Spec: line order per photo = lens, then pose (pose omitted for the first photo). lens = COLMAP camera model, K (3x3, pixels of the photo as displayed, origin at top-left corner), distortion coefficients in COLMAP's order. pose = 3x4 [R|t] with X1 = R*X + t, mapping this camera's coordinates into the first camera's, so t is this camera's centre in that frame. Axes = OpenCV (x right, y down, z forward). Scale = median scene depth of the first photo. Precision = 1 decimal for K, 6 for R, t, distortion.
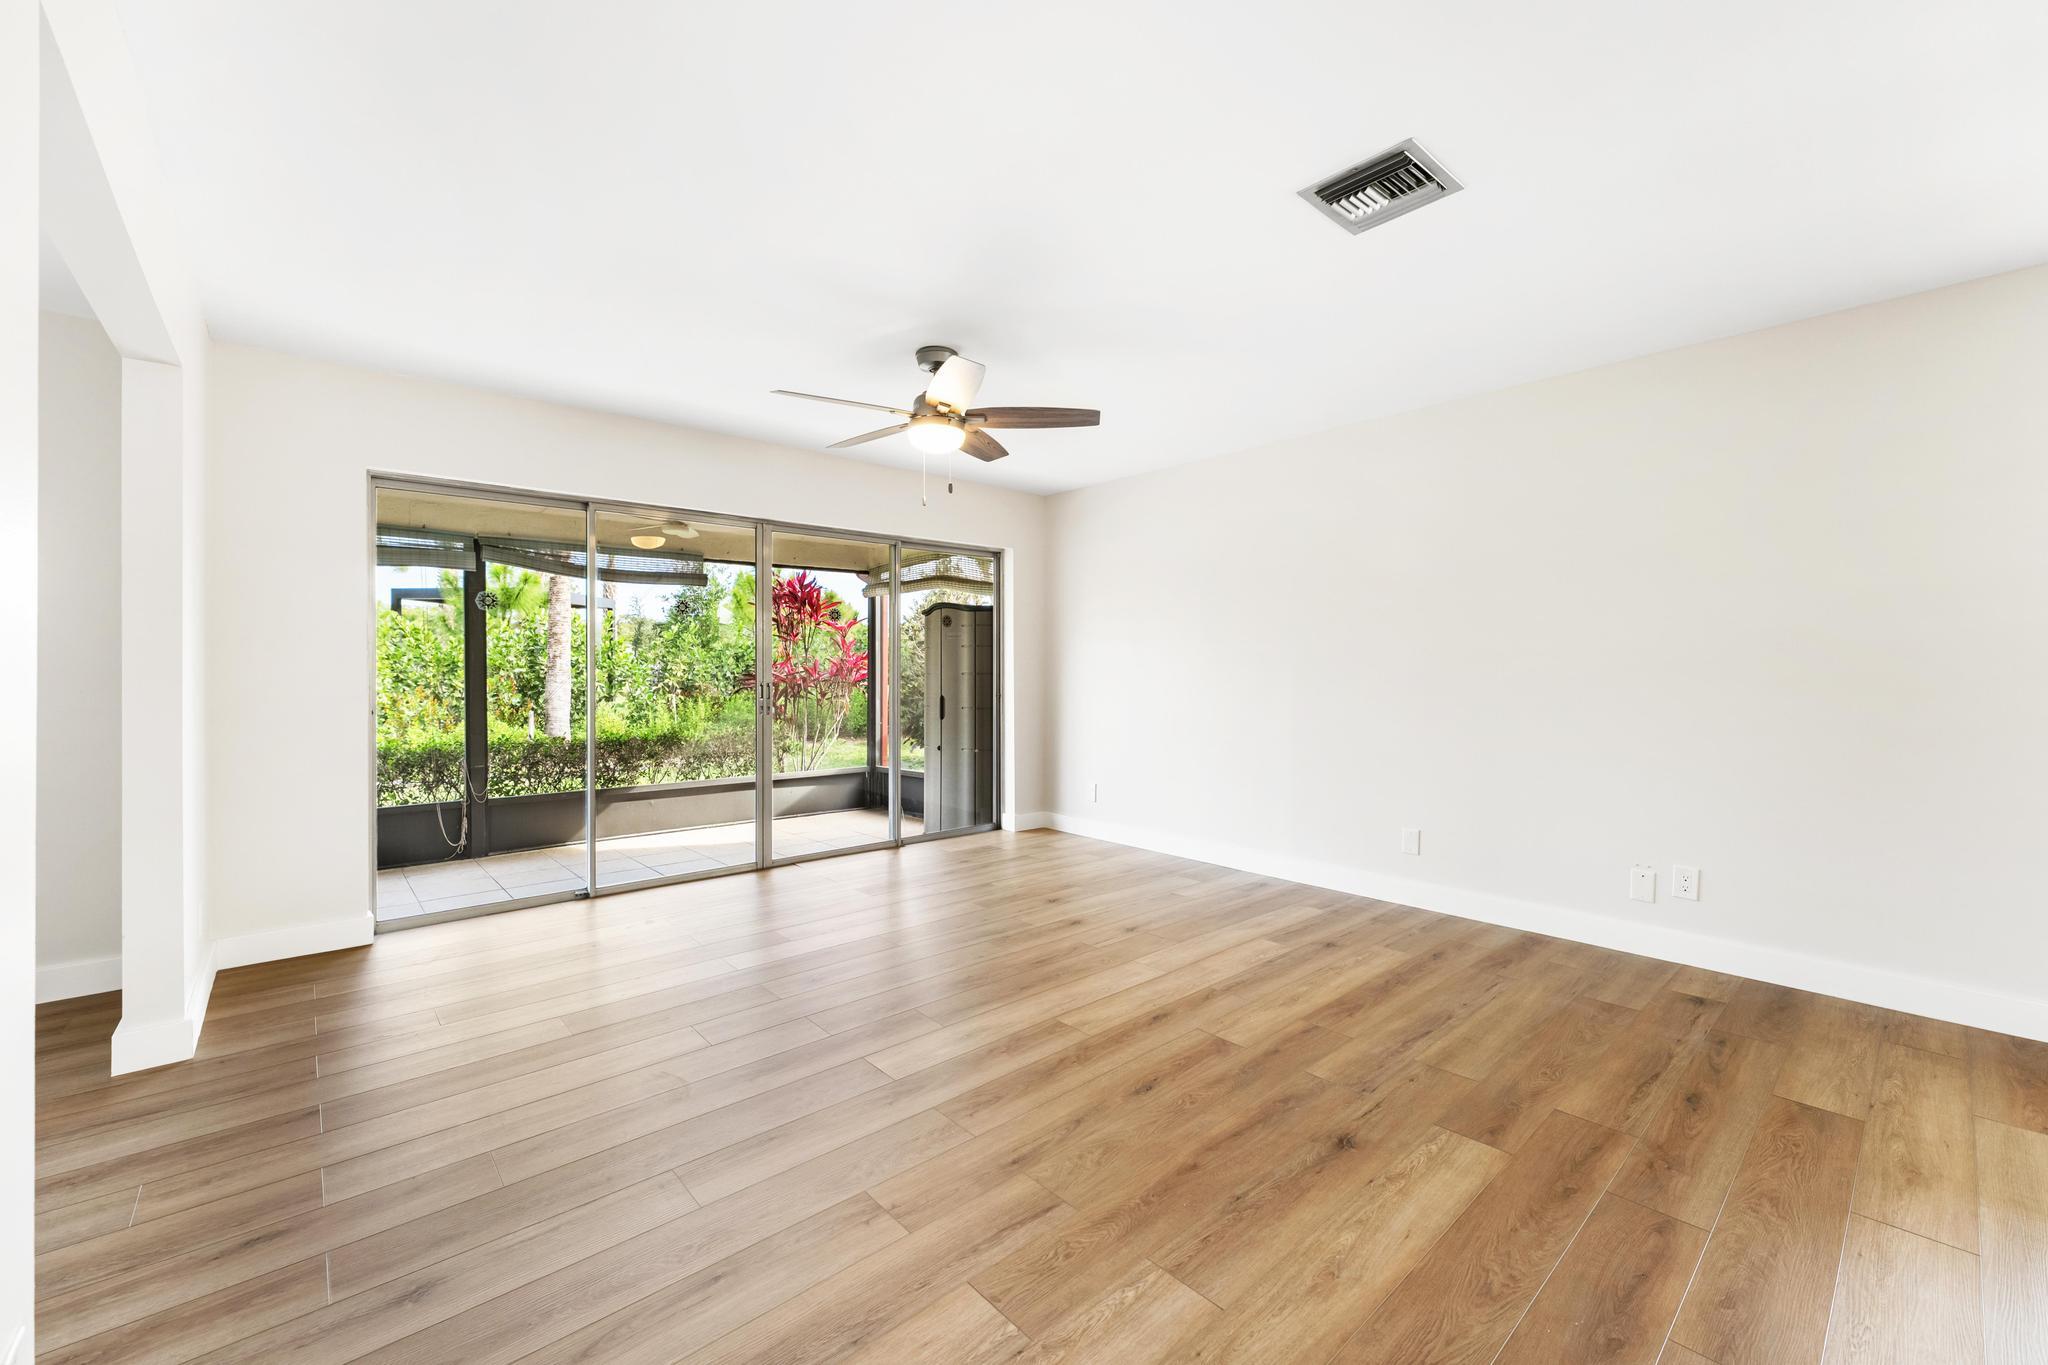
lens RADIAL K [[823.2, 0, 1022.9], [0, 823.2, 674.3], [0, 0, 1]] dist [-0.000194, -0.000473]
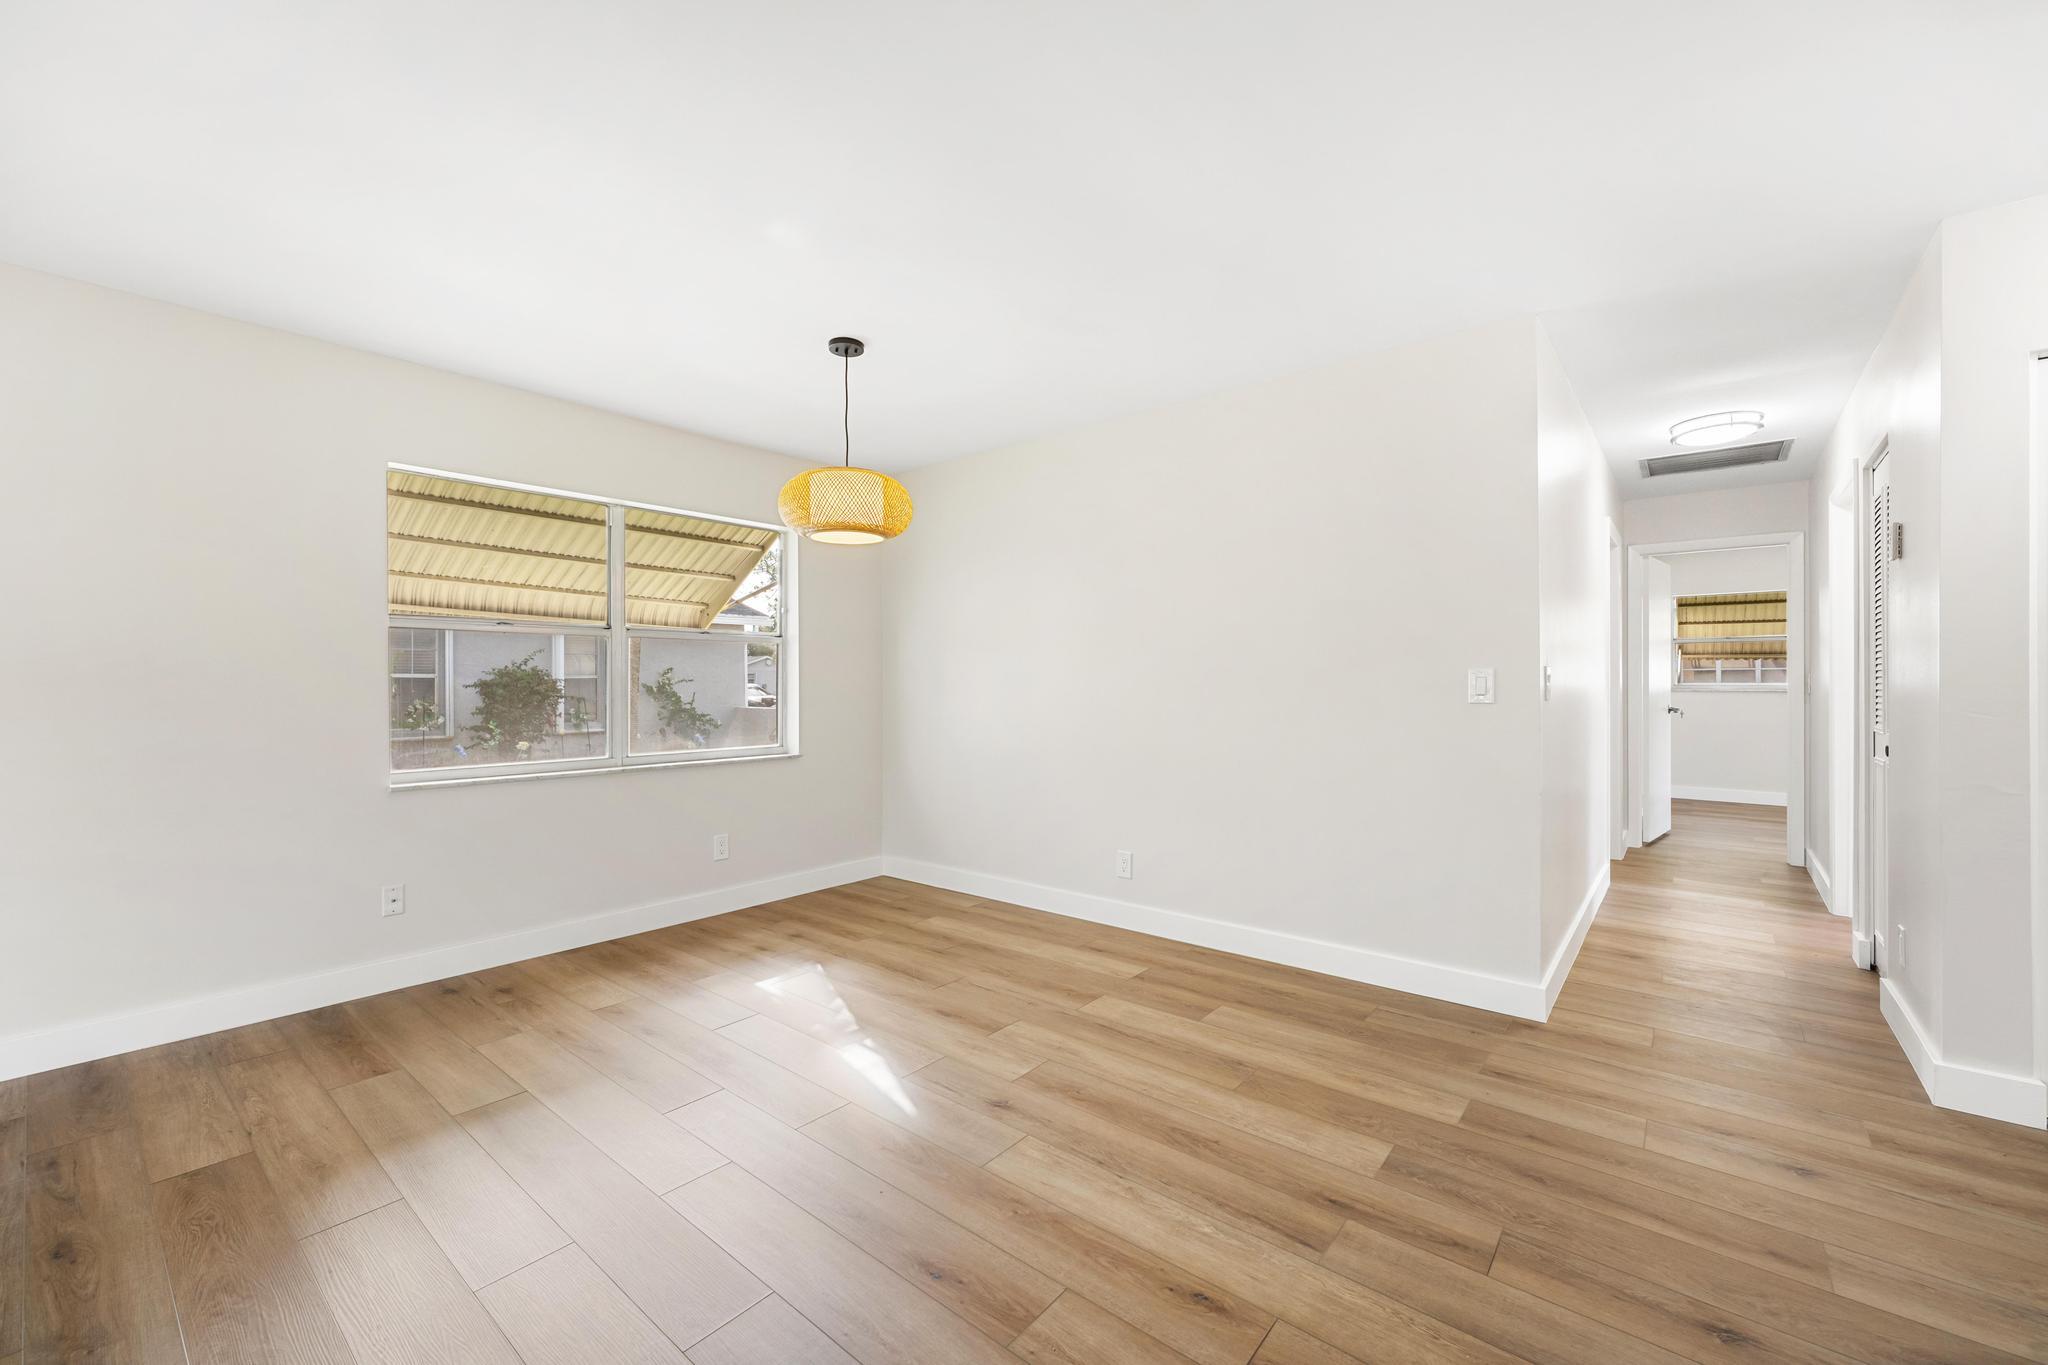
lens RADIAL K [[814.8, 0, 1021.0], [0, 814.8, 682.4], [0, 0, 1]] dist [0.000050, -0.000615]
pose [[-0.151206, 0.004210, 0.988493, -0.053894], [0.009217, 0.999953, -0.002849, -0.001947], [-0.988459, 0.008680, -0.151237, 0.174716]]
